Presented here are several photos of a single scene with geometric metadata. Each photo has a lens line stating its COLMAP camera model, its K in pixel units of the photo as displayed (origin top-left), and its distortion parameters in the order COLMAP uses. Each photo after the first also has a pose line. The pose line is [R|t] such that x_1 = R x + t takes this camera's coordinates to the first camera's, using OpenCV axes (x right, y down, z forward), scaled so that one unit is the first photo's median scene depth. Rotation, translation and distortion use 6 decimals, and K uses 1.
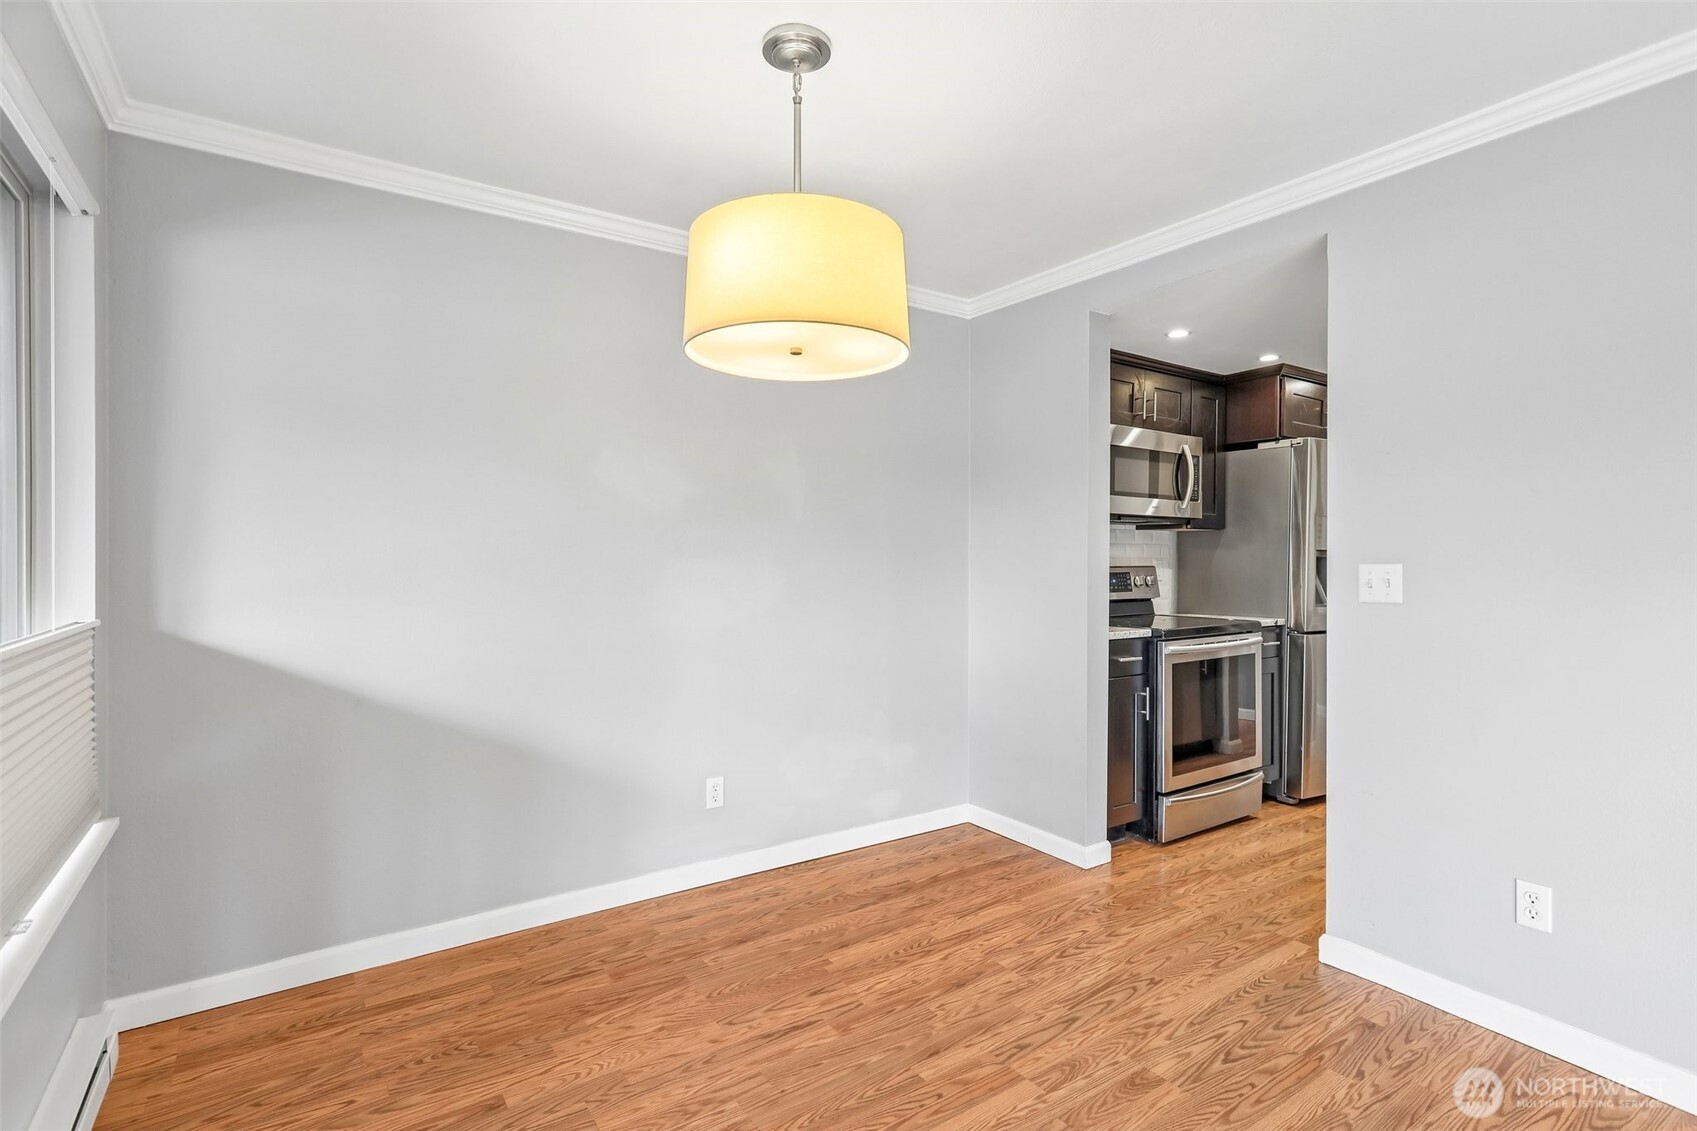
lens RADIAL K [[808.3, 0, 859.4], [0, 808.3, 561.2], [0, 0, 1]] dist [0.001795, 0.000093]
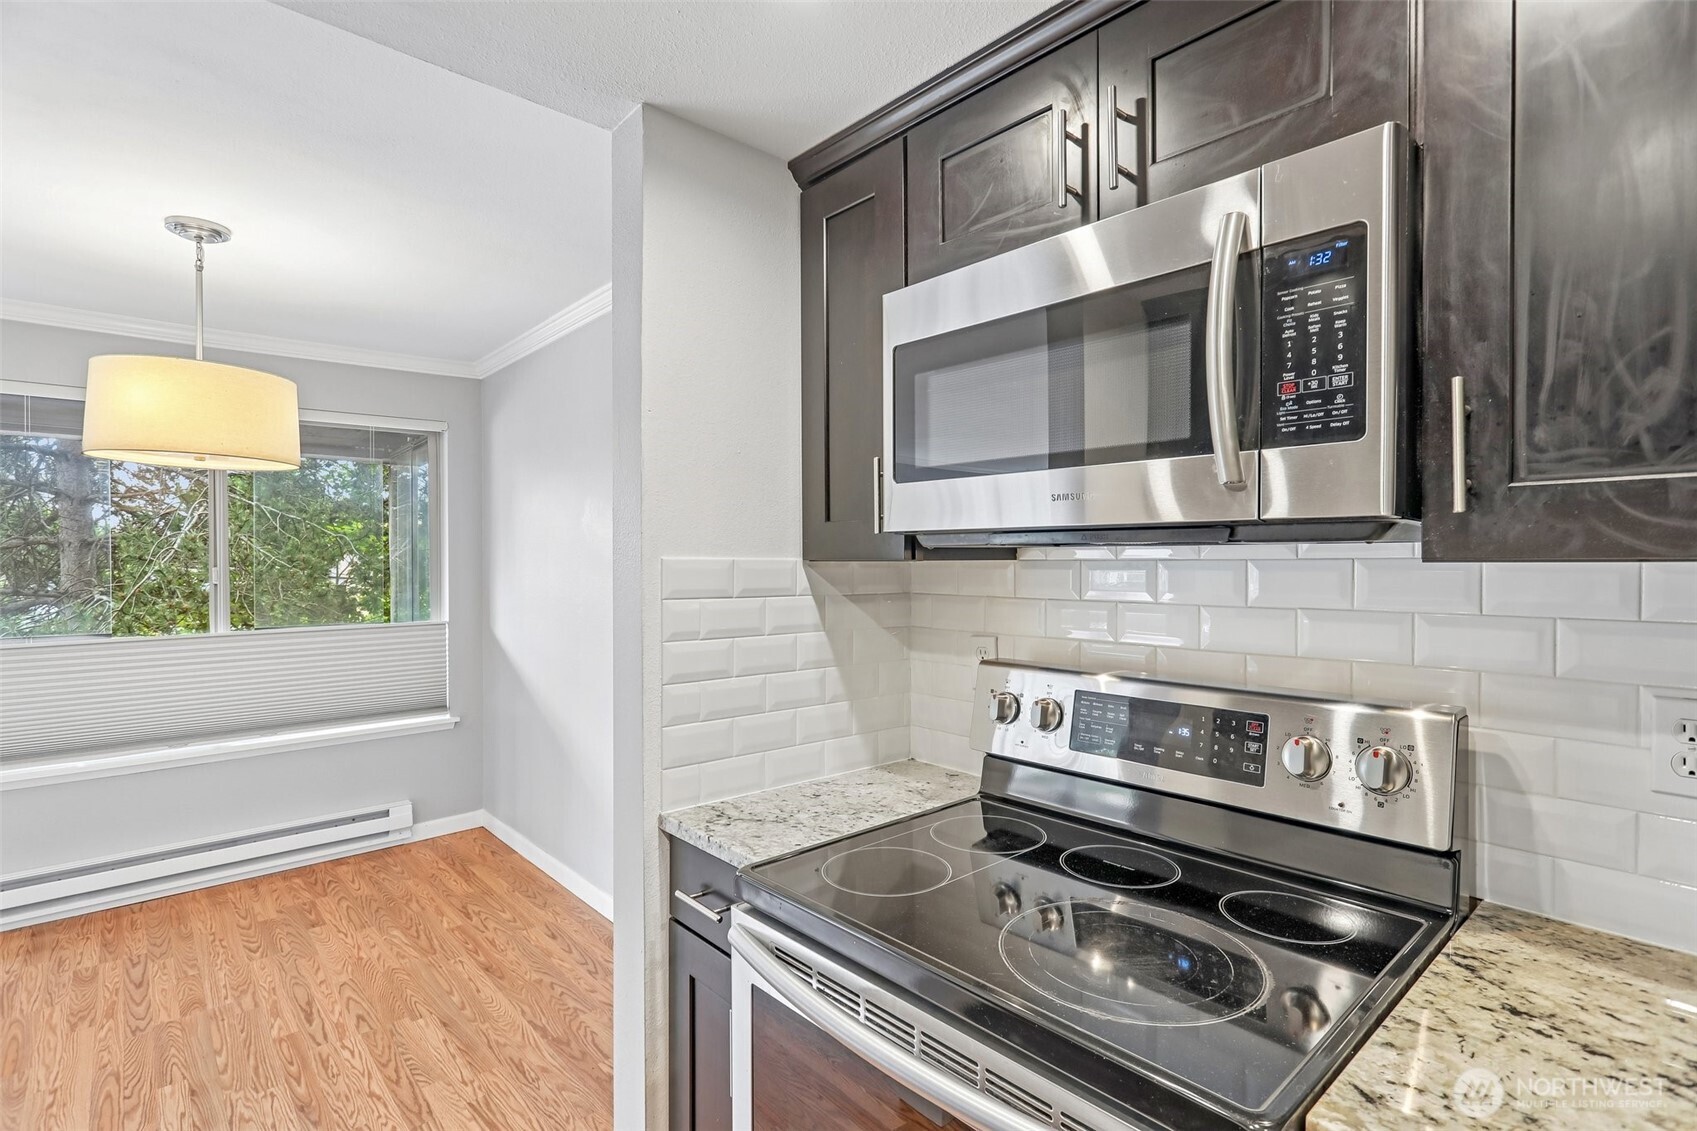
lens RADIAL K [[815.9, 0, 850.6], [0, 815.9, 567.7], [0, 0, 1]] dist [0.001772, 0.000747]
pose [[0.121925, 0.008760, -0.992501, 1.081619], [-0.000664, 0.999962, 0.008745, -0.075400], [0.992539, -0.000407, 0.121926, 1.487223]]
